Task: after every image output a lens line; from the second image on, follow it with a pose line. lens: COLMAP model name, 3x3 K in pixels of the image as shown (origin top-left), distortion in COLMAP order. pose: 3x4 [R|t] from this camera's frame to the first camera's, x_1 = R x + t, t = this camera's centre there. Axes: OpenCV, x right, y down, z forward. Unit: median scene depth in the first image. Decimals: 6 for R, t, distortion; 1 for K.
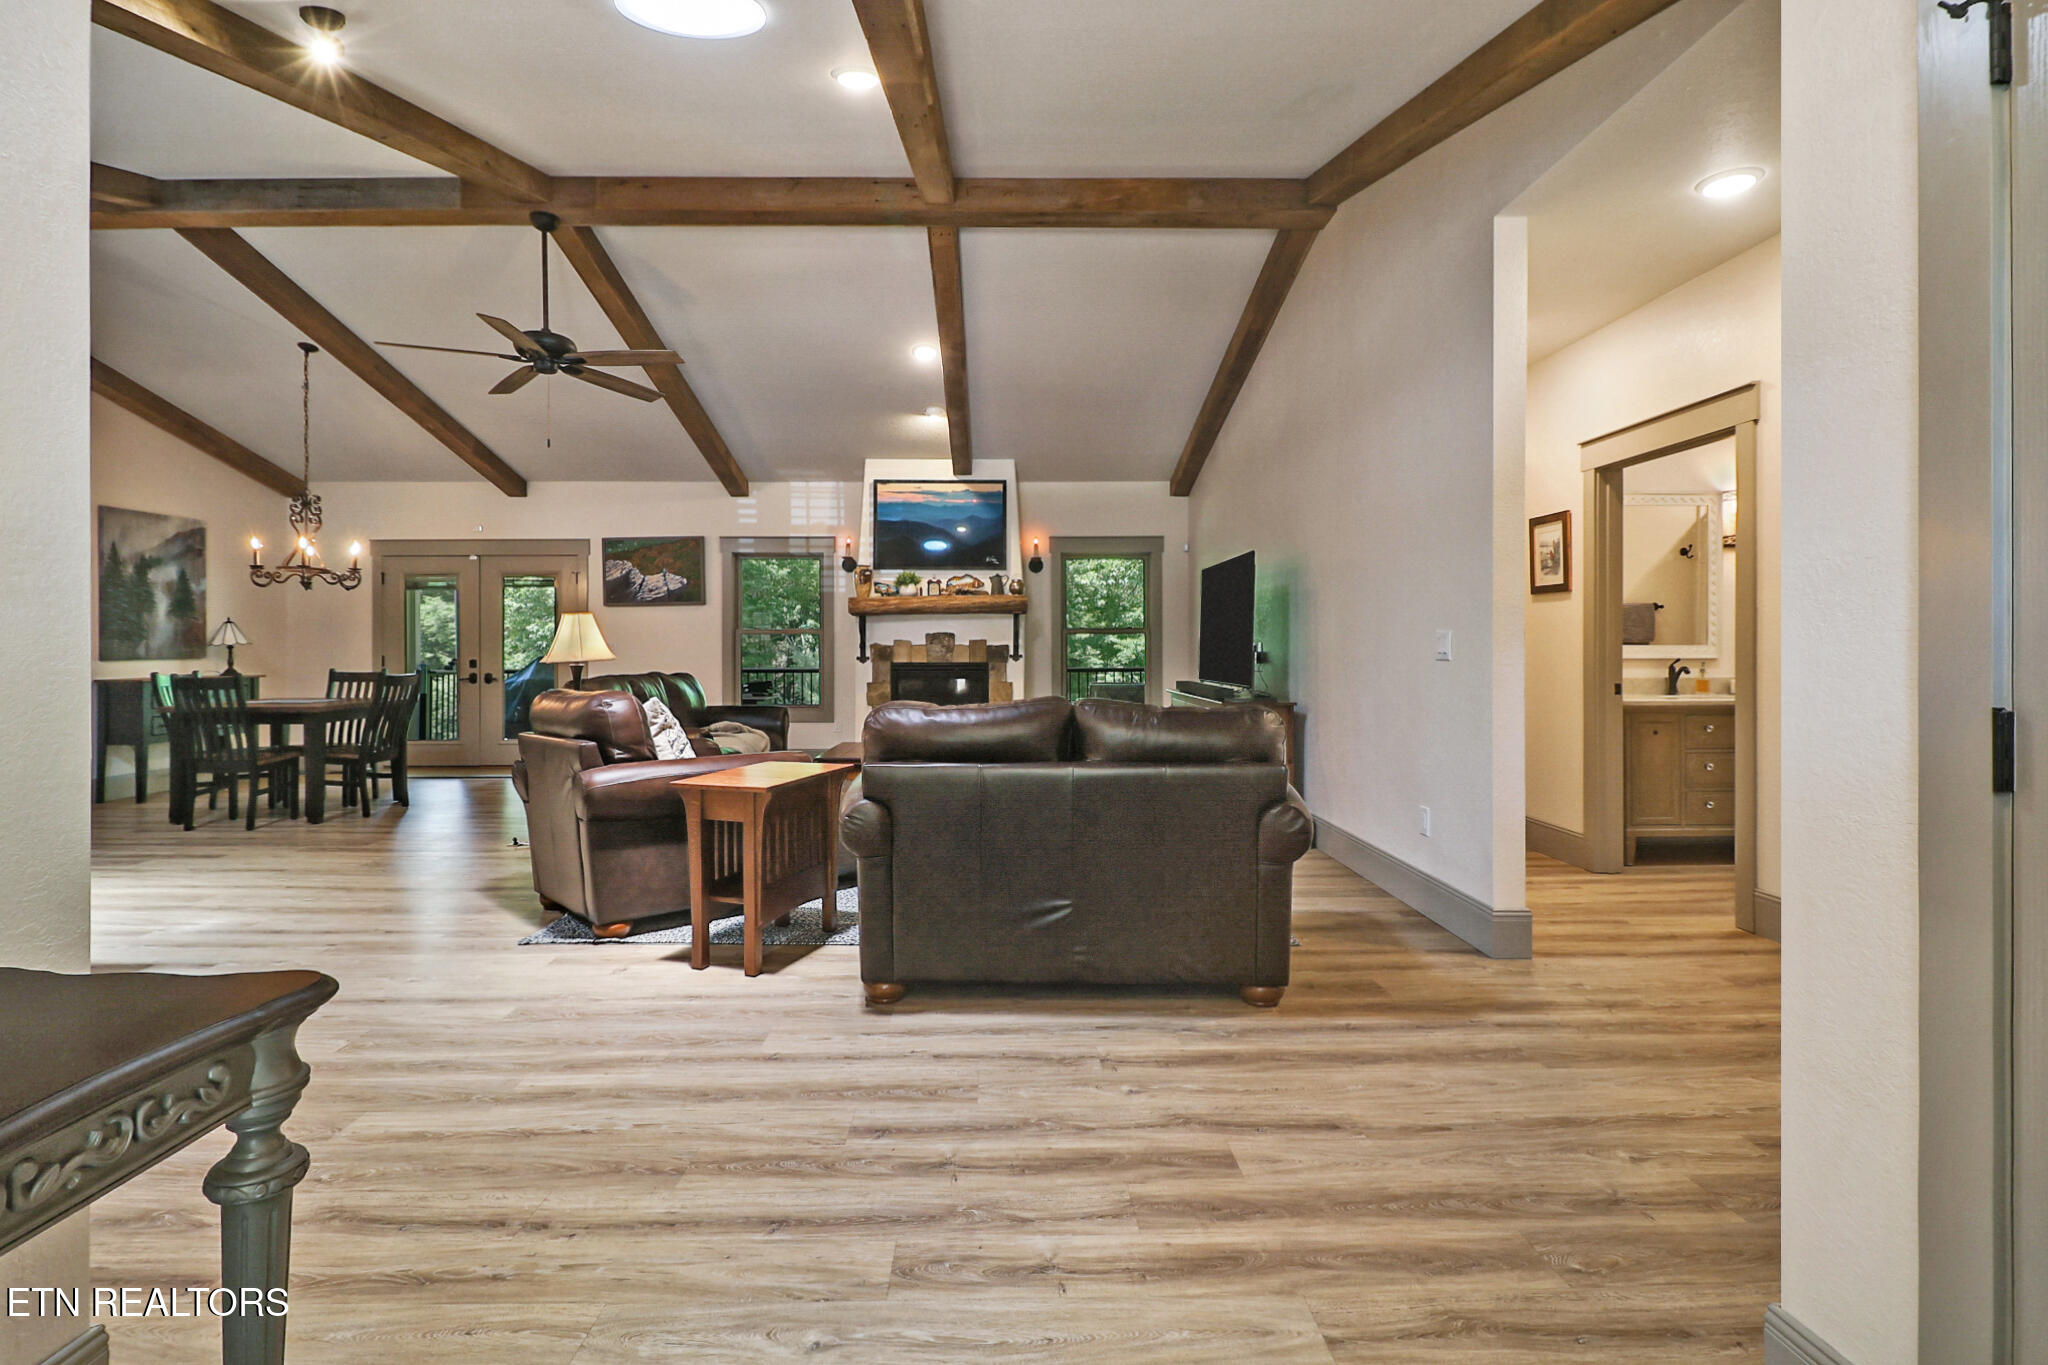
lens RADIAL K [[942.5, 0, 1015.6], [0, 942.5, 653.6], [0, 0, 1]] dist [0.001455, -0.011950]
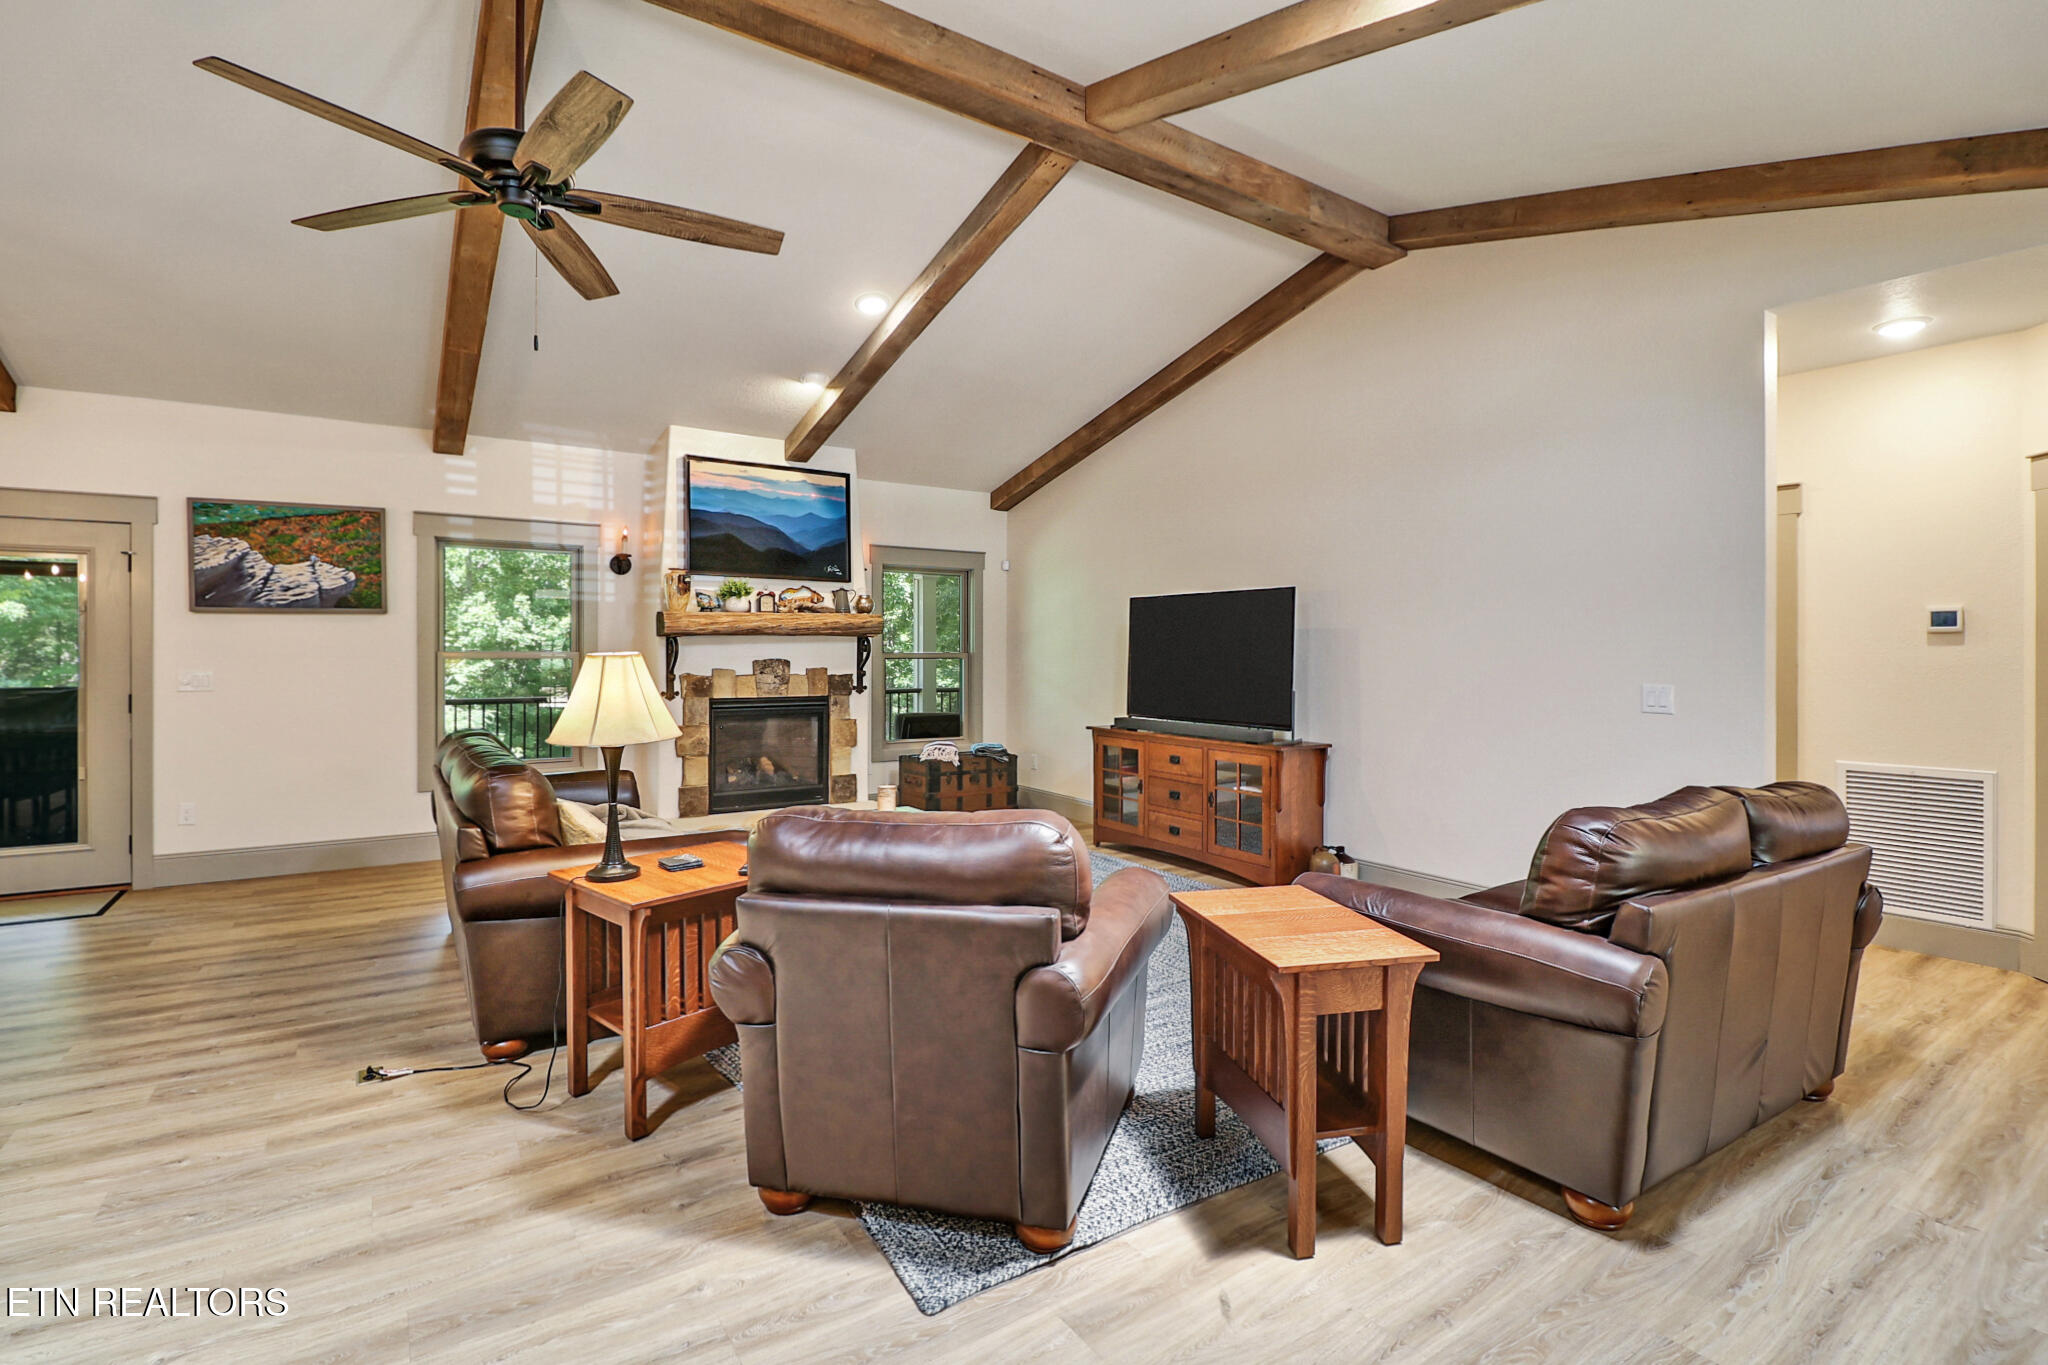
lens RADIAL K [[942.5, 0, 1015.6], [0, 942.5, 653.6], [0, 0, 1]] dist [0.001455, -0.011950]
pose [[0.842874, 0.004851, 0.538089, -0.331009], [-0.003586, 0.999988, -0.003399, -0.024837], [-0.538099, 0.000935, 0.842881, 0.228445]]
